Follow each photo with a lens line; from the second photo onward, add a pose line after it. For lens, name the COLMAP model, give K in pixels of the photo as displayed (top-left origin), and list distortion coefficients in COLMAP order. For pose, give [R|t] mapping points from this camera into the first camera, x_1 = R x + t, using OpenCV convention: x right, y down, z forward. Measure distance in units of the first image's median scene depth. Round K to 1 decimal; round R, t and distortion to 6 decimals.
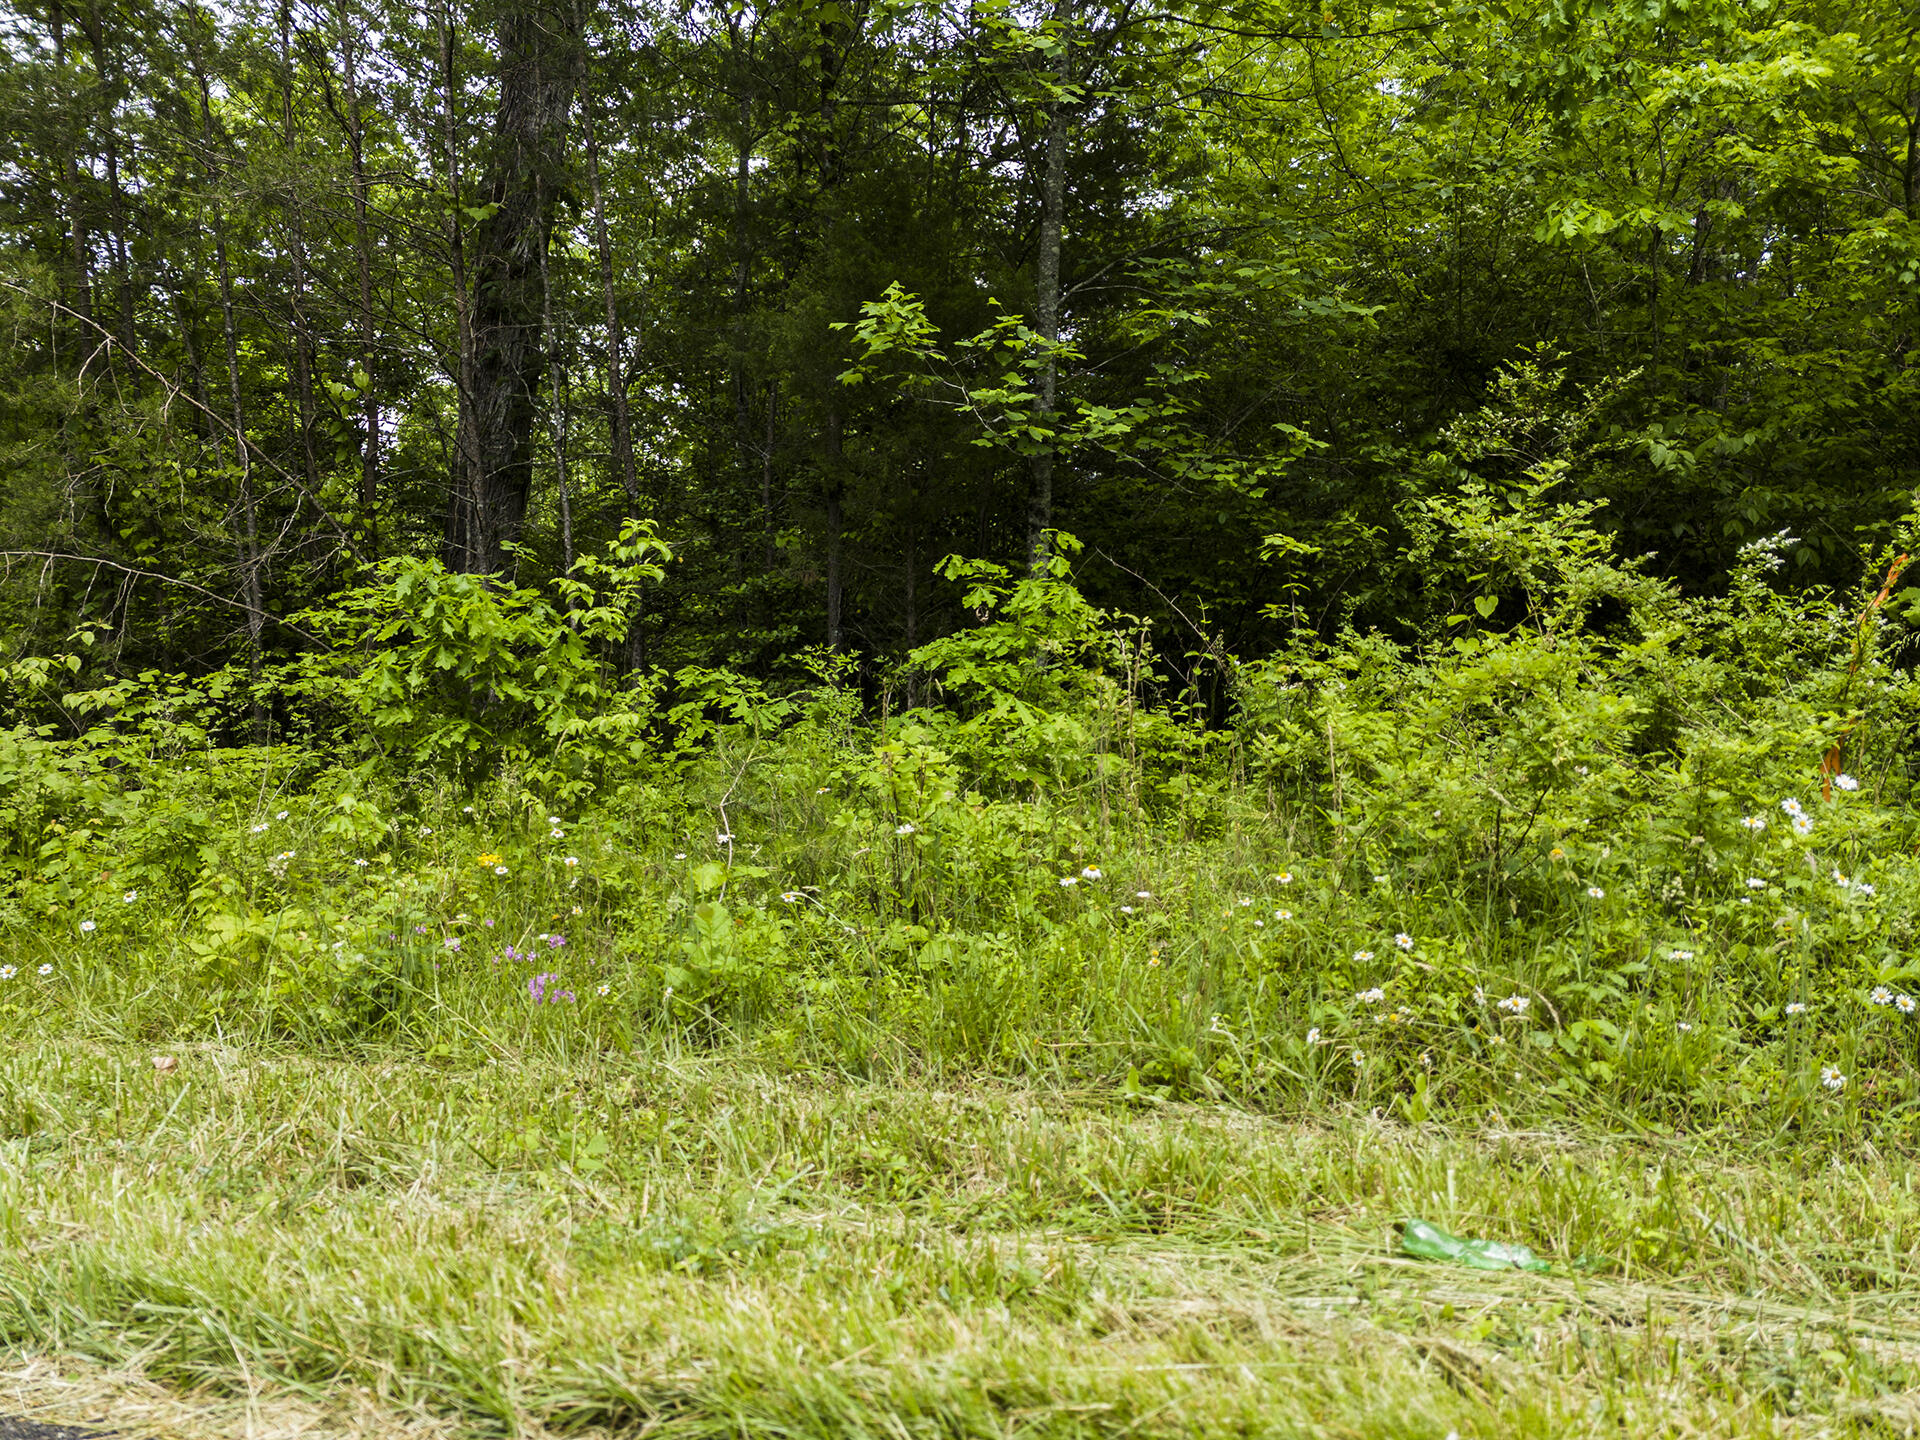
lens RADIAL K [[1433.2, 0, 963.6], [0, 1433.2, 716.1], [0, 0, 1]] dist [0.077773, -0.069183]
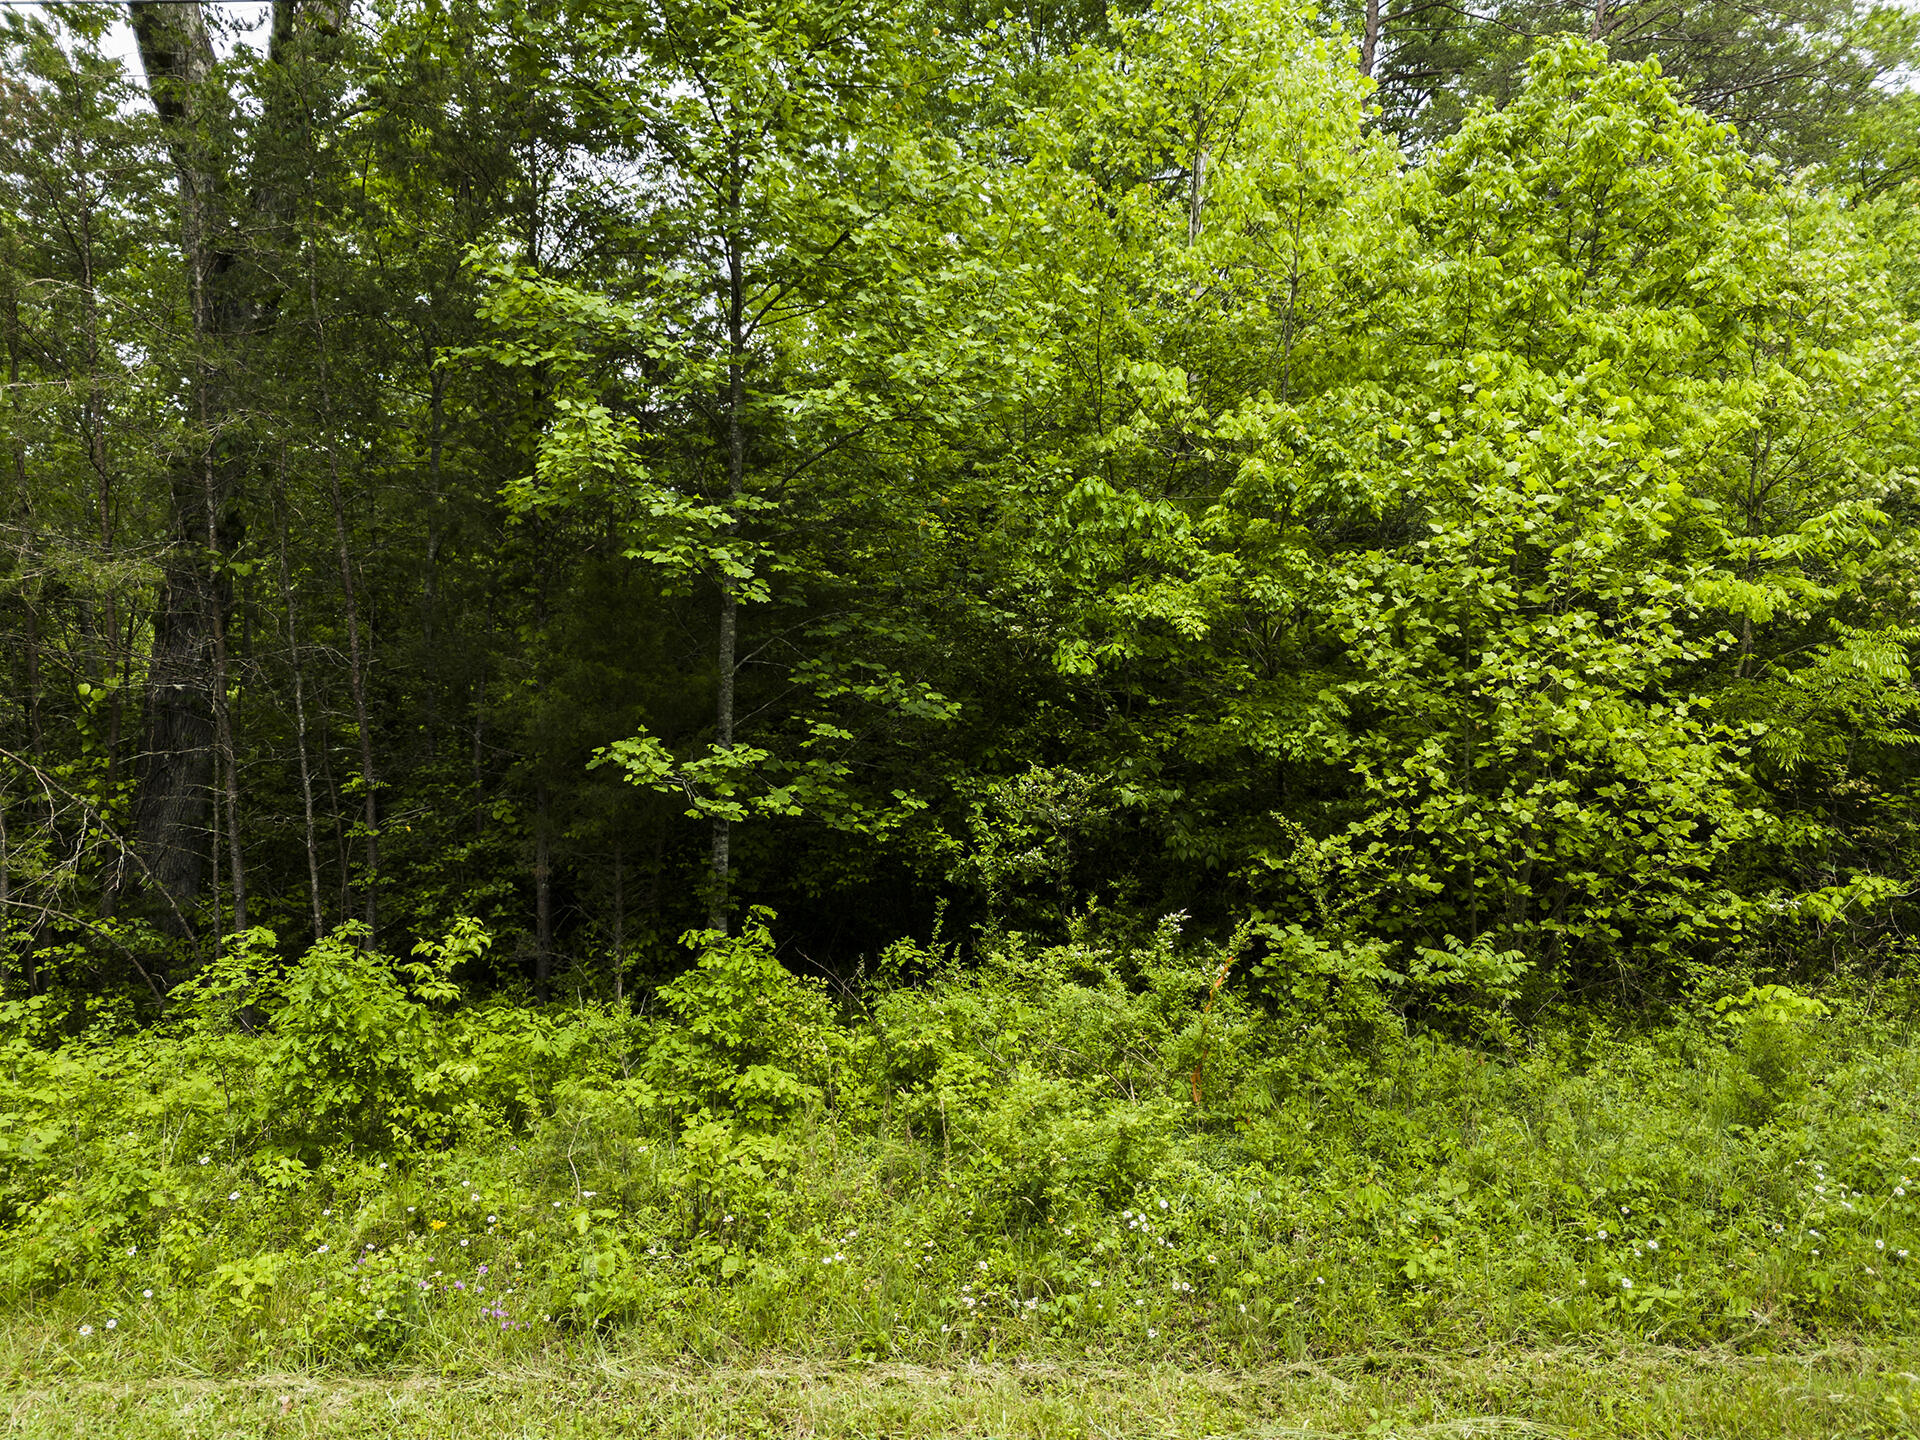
lens RADIAL K [[1433.2, 0, 963.6], [0, 1433.2, 716.1], [0, 0, 1]] dist [0.077773, -0.069183]
pose [[0.958111, -0.015405, 0.285984, -0.171423], [0.014812, 0.999881, 0.004238, -0.358762], [-0.286015, 0.000176, 0.958225, -0.553831]]
